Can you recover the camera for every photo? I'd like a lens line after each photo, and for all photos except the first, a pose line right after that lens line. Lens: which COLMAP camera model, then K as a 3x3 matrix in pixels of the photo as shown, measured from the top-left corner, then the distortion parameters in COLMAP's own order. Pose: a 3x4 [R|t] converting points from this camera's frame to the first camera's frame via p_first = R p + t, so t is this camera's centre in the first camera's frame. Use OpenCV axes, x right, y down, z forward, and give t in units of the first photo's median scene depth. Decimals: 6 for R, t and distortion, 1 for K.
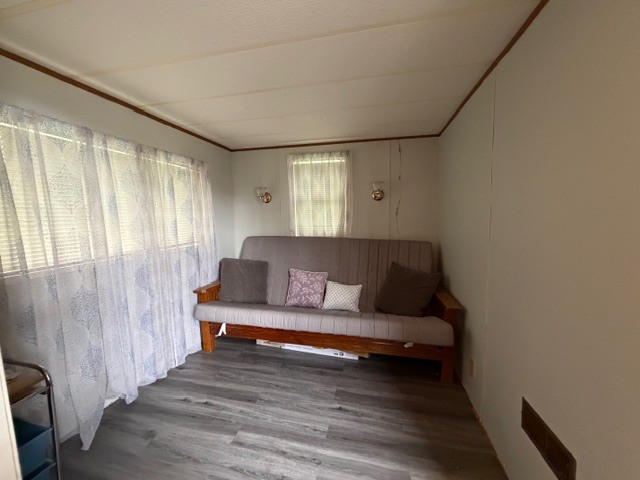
lens RADIAL K [[255.1, 0, 320.2], [0, 255.1, 240.6], [0, 0, 1]] dist [0.001032, -0.000672]
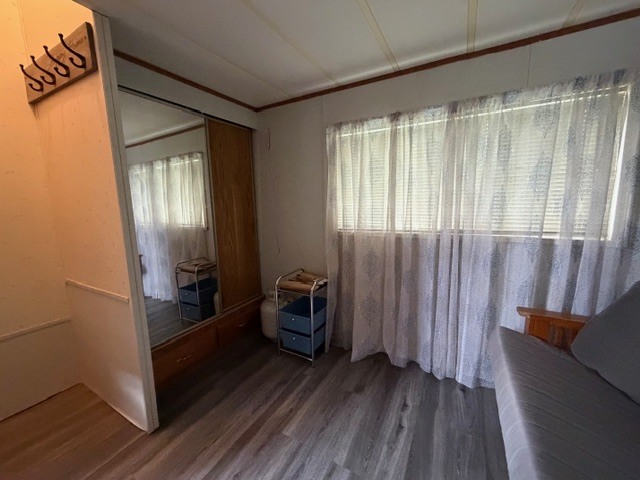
lens RADIAL K [[255.1, 0, 321.7], [0, 255.1, 239.9], [0, 0, 1]] dist [0.001032, -0.000672]
pose [[-0.281314, 0.158000, -0.946519, 0.279091], [-0.075873, 0.979602, 0.186073, -0.063086], [0.956611, 0.124161, -0.263588, 0.887905]]
